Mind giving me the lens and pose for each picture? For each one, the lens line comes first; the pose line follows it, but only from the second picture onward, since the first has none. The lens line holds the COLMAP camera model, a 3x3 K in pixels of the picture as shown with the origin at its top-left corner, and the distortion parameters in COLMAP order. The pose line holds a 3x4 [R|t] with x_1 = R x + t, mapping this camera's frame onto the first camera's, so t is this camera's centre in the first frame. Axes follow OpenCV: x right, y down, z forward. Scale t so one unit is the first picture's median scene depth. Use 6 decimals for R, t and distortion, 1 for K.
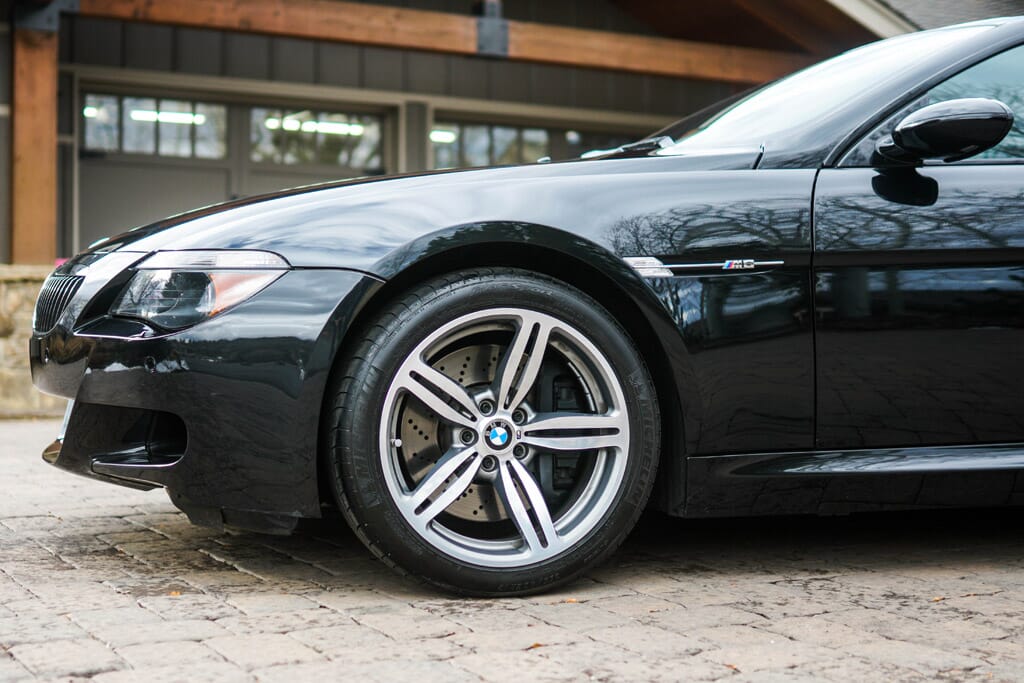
lens RADIAL K [[1729.7, 0, 512.0], [0, 1729.7, 341.5], [0, 0, 1]] dist [-0.074236, 0.223598]
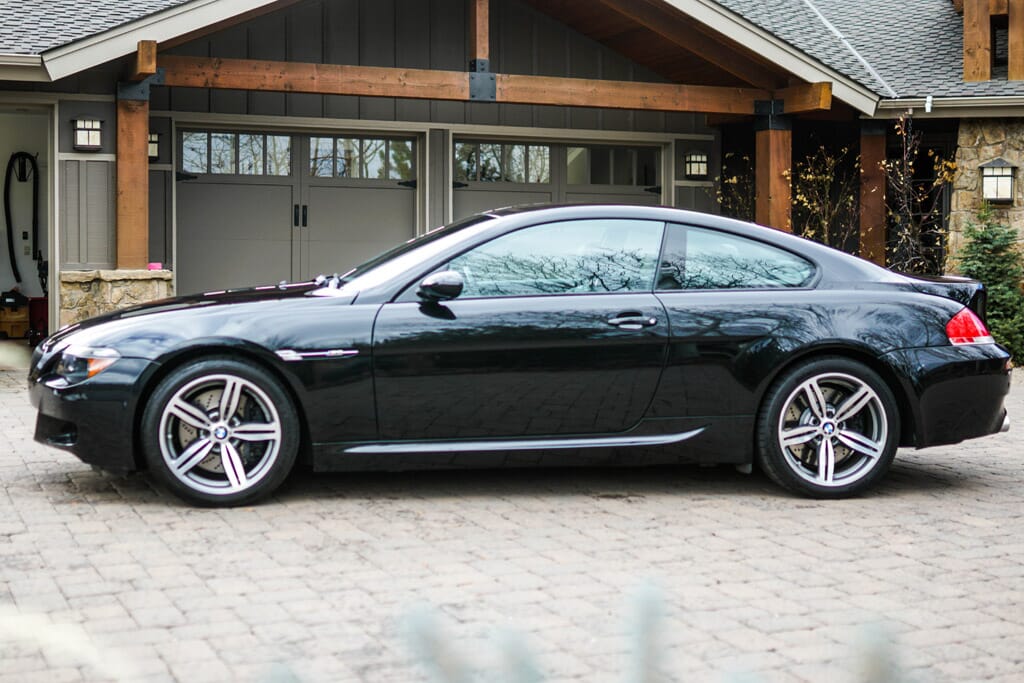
lens RADIAL K [[1729.7, 0, 512.0], [0, 1729.7, 341.5], [0, 0, 1]] dist [-0.074236, 0.223598]
pose [[0.992220, 0.009686, -0.124116, 0.612133], [-0.003677, 0.998814, 0.048559, -0.163541], [0.124439, -0.047725, 0.991079, -1.067564]]
